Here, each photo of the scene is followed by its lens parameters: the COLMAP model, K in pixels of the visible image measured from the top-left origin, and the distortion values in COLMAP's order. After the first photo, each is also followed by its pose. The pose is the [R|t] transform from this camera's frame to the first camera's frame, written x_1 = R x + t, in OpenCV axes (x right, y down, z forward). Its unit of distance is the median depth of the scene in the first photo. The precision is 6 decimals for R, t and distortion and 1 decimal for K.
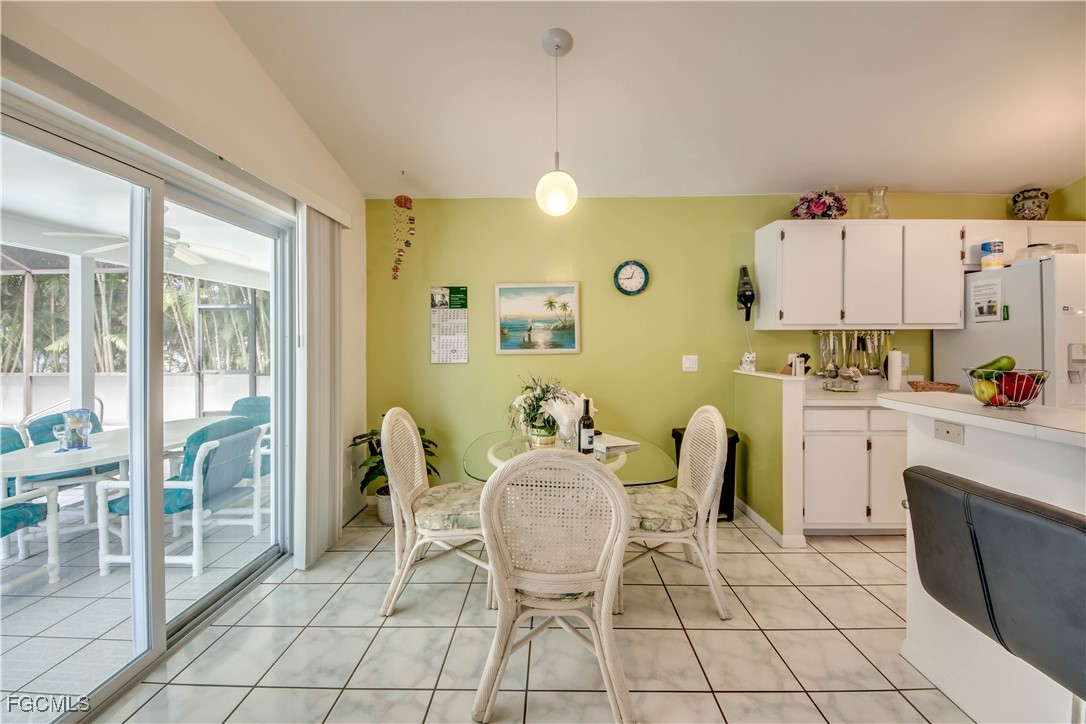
lens RADIAL K [[430.3, 0, 548.6], [0, 430.3, 339.9], [0, 0, 1]] dist [0.000028, -0.000182]
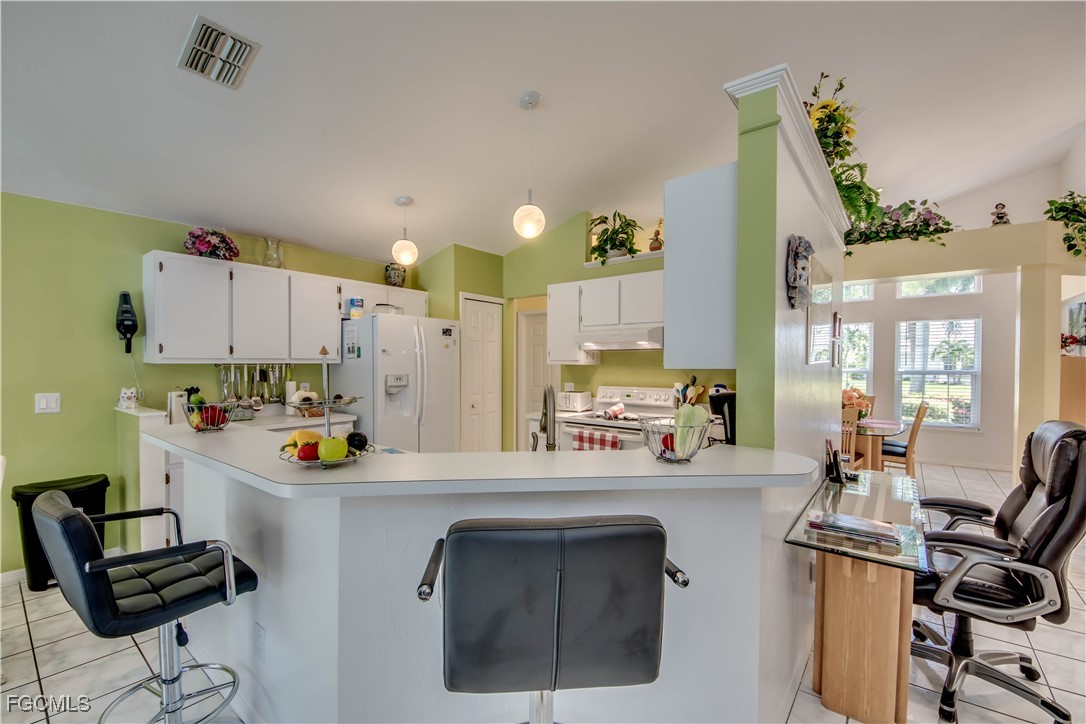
lens RADIAL K [[454.8, 0, 542.6], [0, 454.8, 372.2], [0, 0, 1]] dist [0.000769, 0.000029]
pose [[0.616498, -0.012323, 0.787260, 0.260465], [-0.003867, 0.999818, 0.018679, -0.026543], [-0.787347, -0.014560, 0.616338, -0.313840]]
